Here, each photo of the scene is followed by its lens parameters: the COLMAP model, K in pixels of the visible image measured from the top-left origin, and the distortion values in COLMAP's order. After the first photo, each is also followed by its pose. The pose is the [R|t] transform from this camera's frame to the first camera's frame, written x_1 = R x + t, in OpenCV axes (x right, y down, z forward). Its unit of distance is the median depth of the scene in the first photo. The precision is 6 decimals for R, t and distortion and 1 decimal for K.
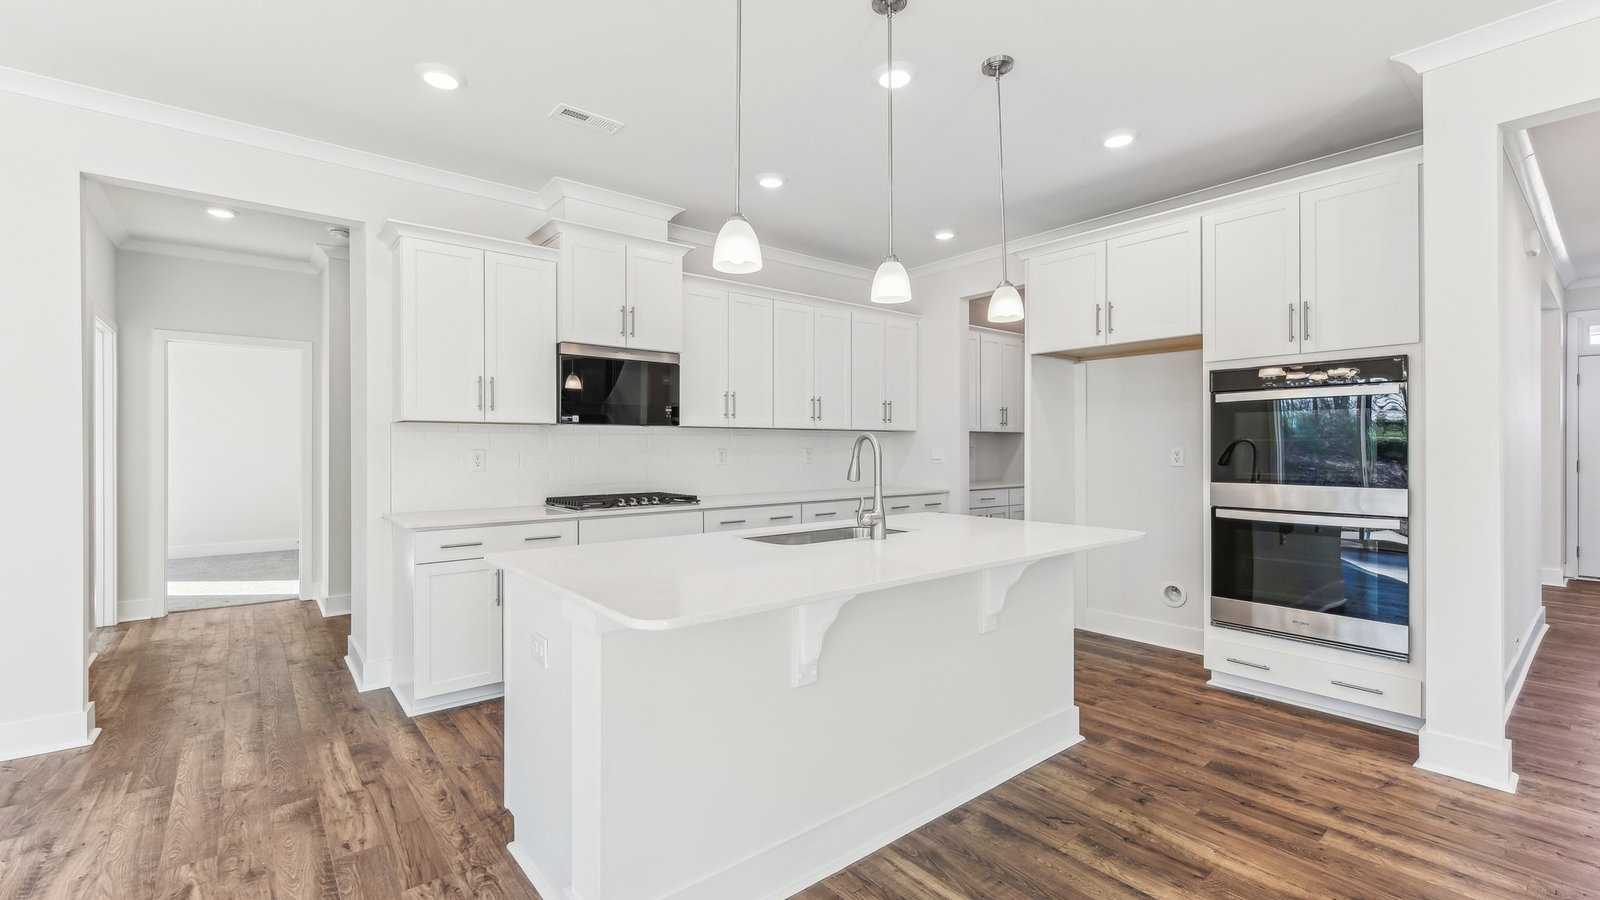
lens RADIAL K [[682.4, 0, 801.9], [0, 682.4, 445.0], [0, 0, 1]] dist [0.004790, 0.000776]
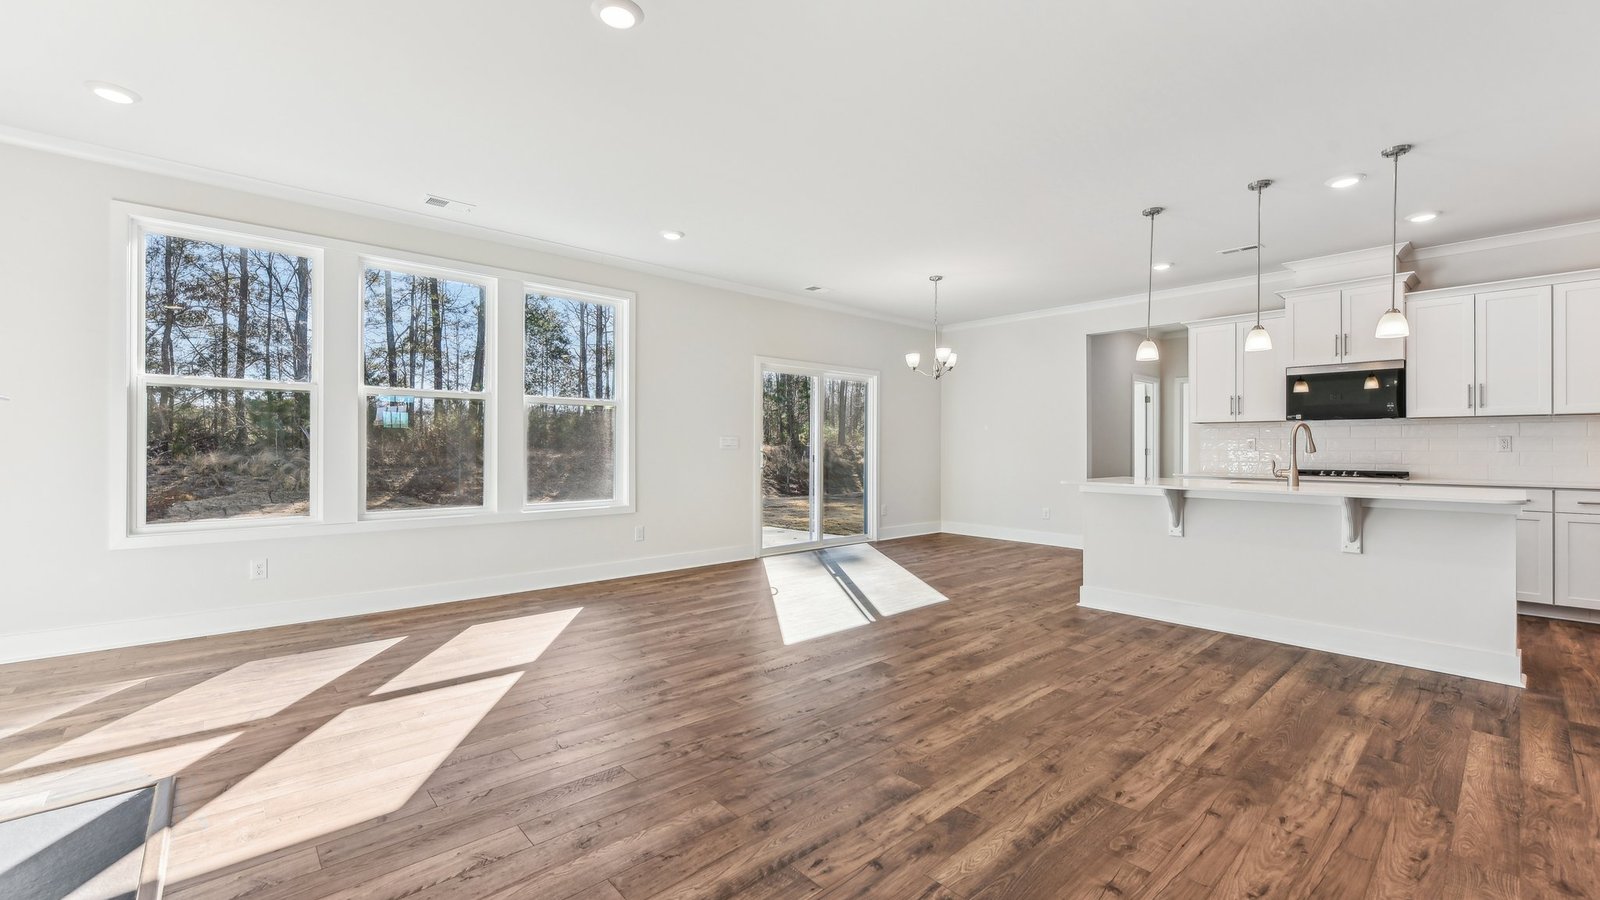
lens RADIAL K [[637.4, 0, 804.3], [0, 637.4, 438.1], [0, 0, 1]] dist [0.003572, -0.000898]
pose [[0.050018, -0.010677, -0.998691, 1.171050], [0.004786, 0.999934, -0.010451, 0.021038], [0.998737, -0.004257, 0.050066, -0.195326]]
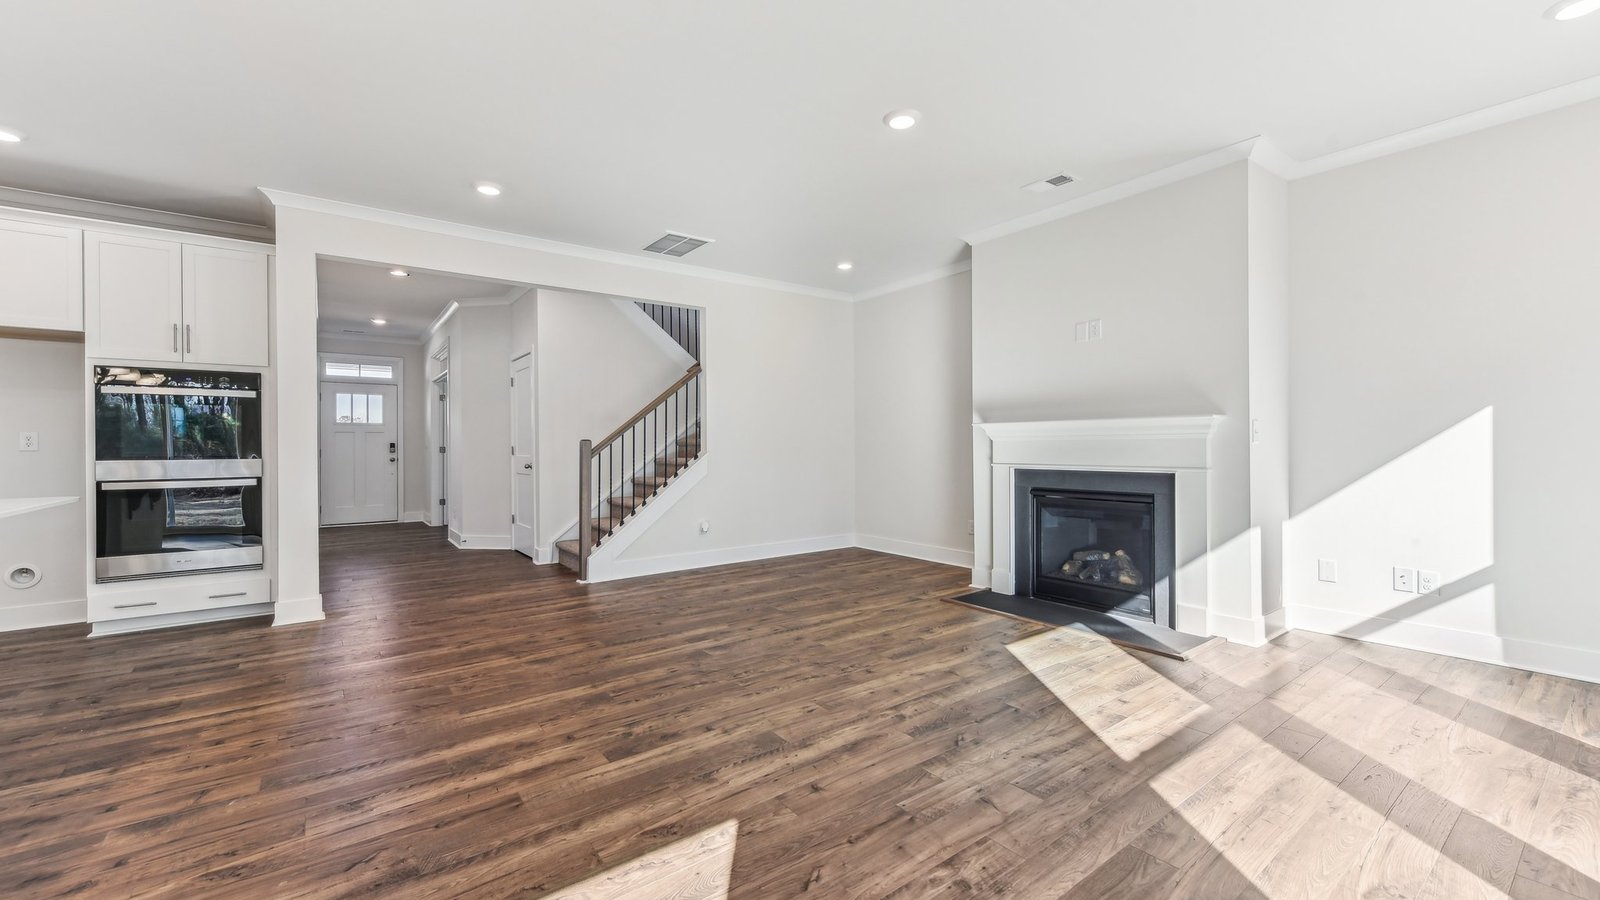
lens RADIAL K [[637.4, 0, 804.6], [0, 637.4, 442.2], [0, 0, 1]] dist [0.003572, -0.000898]
pose [[0.044725, 0.005816, 0.998982, -0.441553], [-0.001072, 0.999983, -0.005774, 0.027503], [-0.998999, -0.000813, 0.044730, -0.260207]]
